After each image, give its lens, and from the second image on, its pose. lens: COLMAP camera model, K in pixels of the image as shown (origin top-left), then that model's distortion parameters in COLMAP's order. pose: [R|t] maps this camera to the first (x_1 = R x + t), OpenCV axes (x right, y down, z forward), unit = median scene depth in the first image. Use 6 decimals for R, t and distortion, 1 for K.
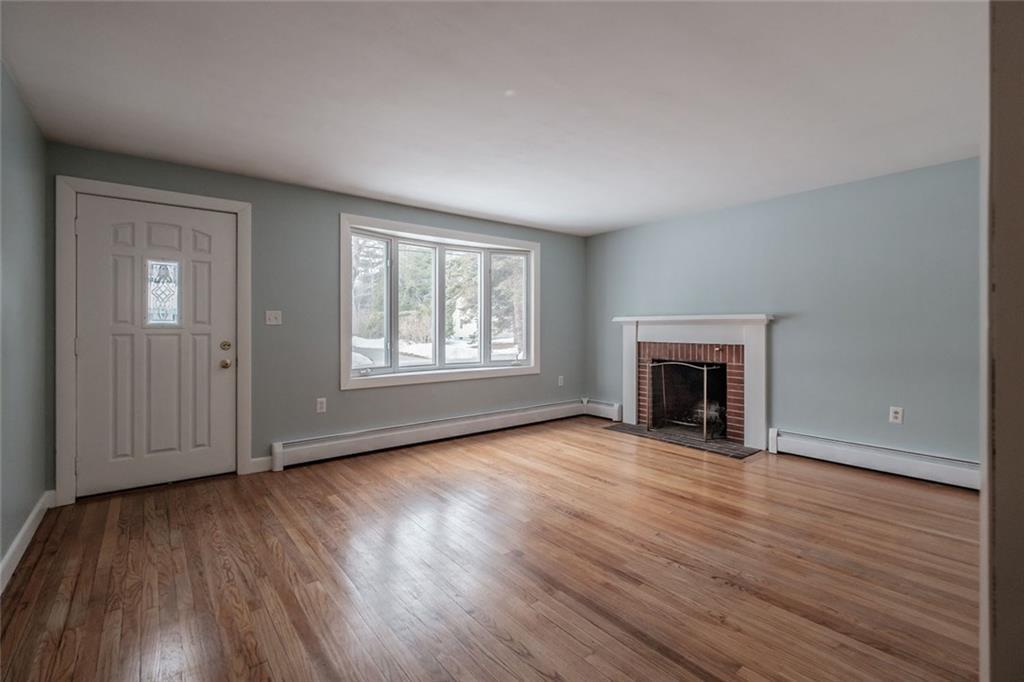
lens RADIAL K [[459.5, 0, 505.2], [0, 459.5, 326.9], [0, 0, 1]] dist [-0.001239, -0.000071]
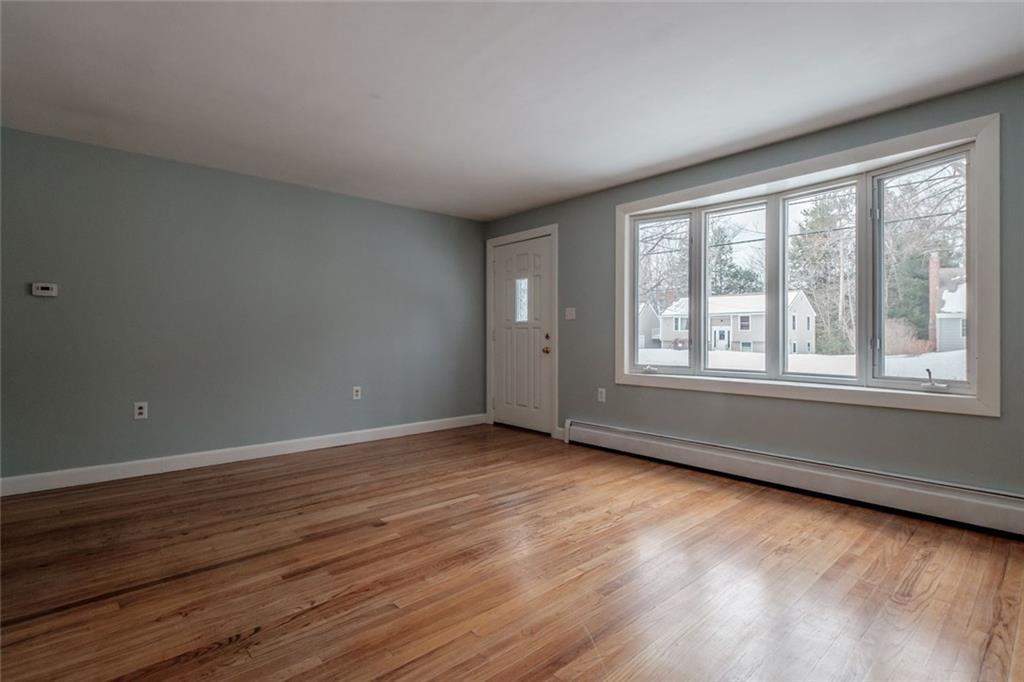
lens RADIAL K [[469.5, 0, 512.0], [0, 469.5, 341.0], [0, 0, 1]] dist [0.002032, 0.000189]
pose [[0.081777, 0.013423, -0.996560, 0.646530], [0.001230, 0.999907, 0.013569, 0.030720], [0.996650, -0.002336, 0.081753, 0.698101]]
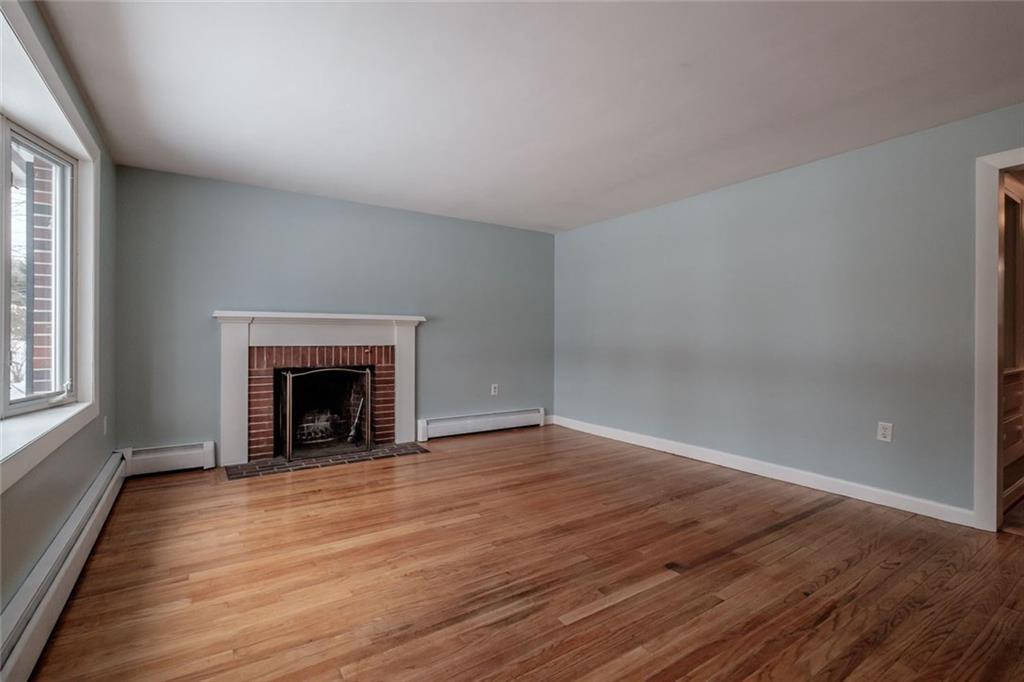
lens RADIAL K [[459.5, 0, 505.2], [0, 459.5, 326.9], [0, 0, 1]] dist [-0.001239, -0.000071]
pose [[0.080999, 0.025698, 0.996383, -0.526297], [-0.004470, 0.999667, -0.025419, 0.024381], [-0.996704, -0.002395, 0.081087, 0.721376]]
